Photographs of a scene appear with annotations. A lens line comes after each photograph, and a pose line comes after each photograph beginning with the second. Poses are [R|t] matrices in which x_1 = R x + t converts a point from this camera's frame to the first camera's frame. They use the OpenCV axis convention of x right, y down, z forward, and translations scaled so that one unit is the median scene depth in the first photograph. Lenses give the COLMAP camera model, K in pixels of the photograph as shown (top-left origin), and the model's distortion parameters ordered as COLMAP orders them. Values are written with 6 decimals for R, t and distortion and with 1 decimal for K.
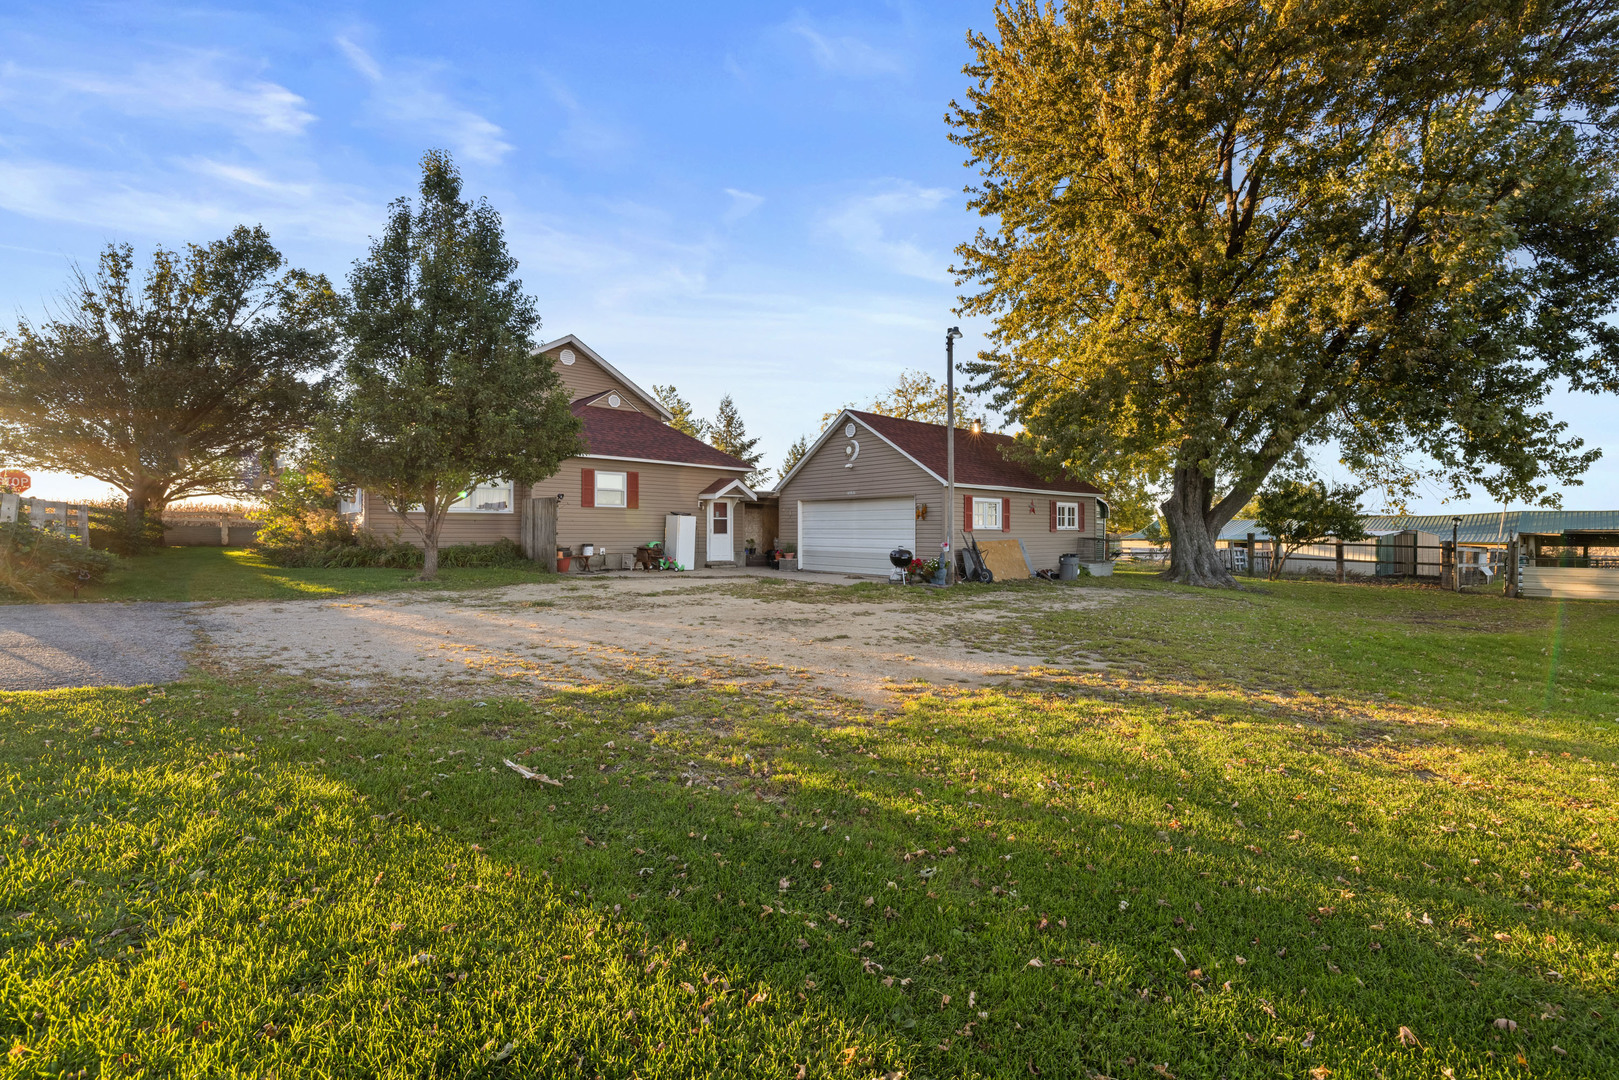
lens RADIAL K [[707.4, 0, 807.8], [0, 707.4, 541.9], [0, 0, 1]] dist [-0.000161, -0.000202]
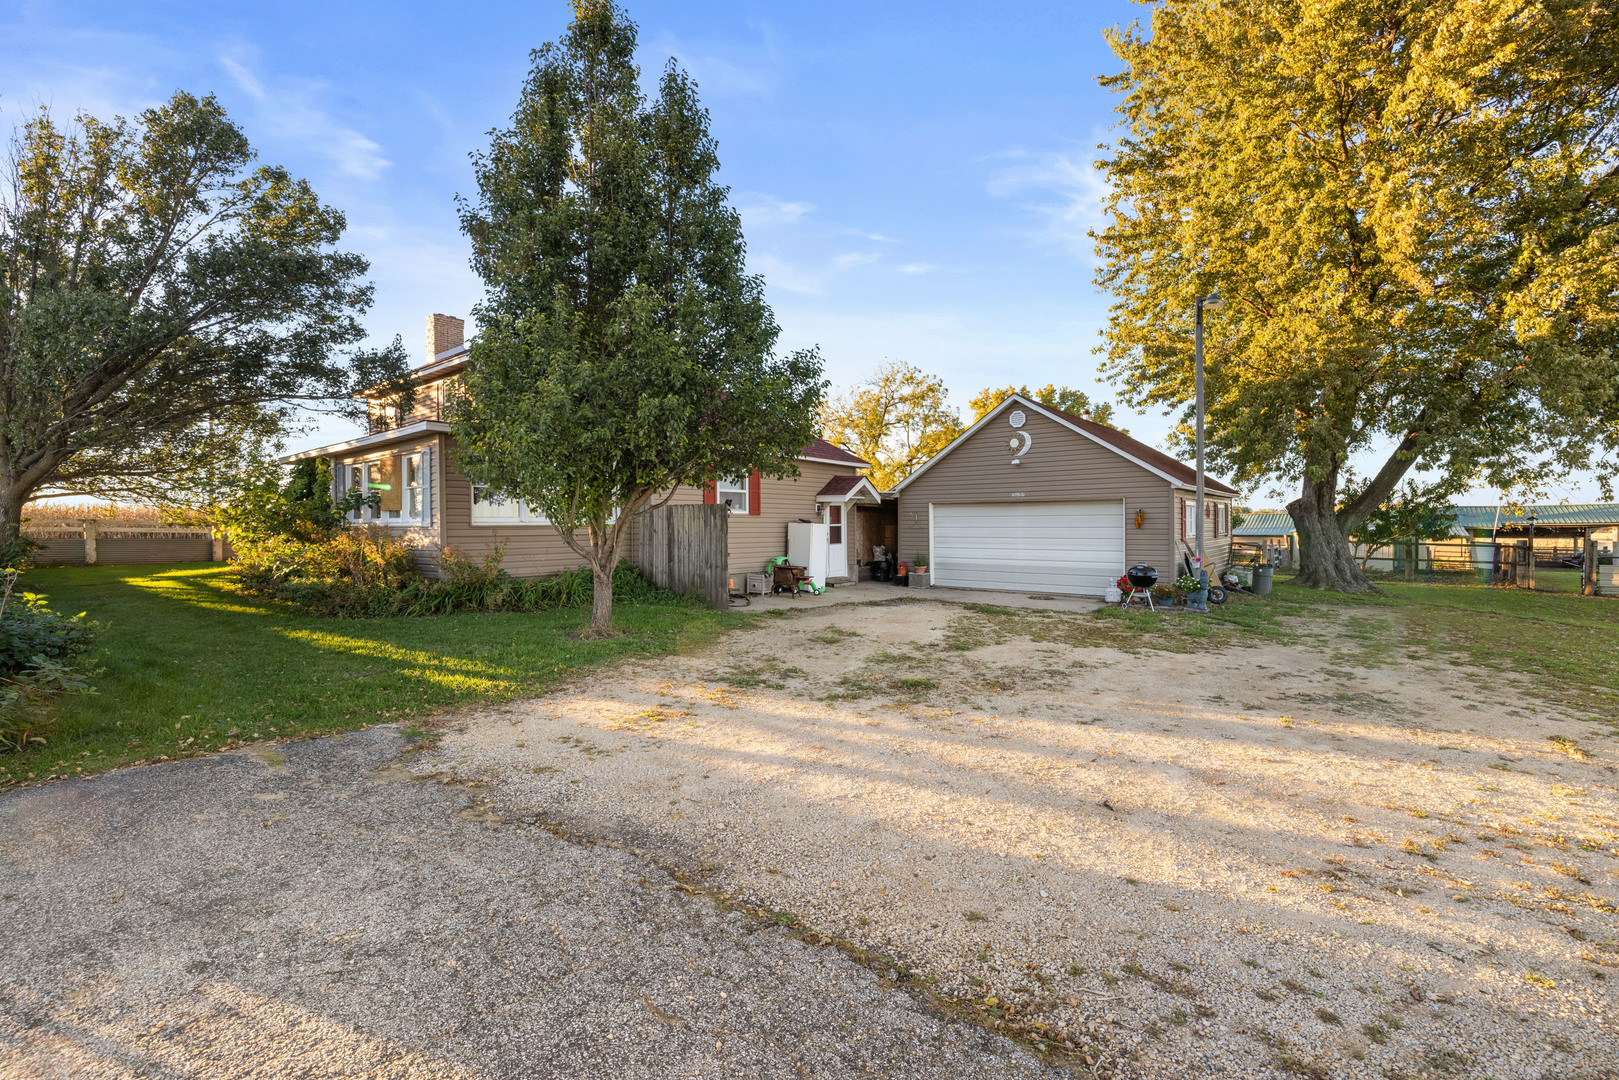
lens RADIAL K [[707.4, 0, 810.7], [0, 707.4, 541.7], [0, 0, 1]] dist [-0.000161, -0.000202]
pose [[0.983545, -0.012589, 0.180227, -0.309465], [0.010718, 0.999878, 0.011350, -0.024313], [-0.180348, -0.009231, 0.983560, 0.212425]]
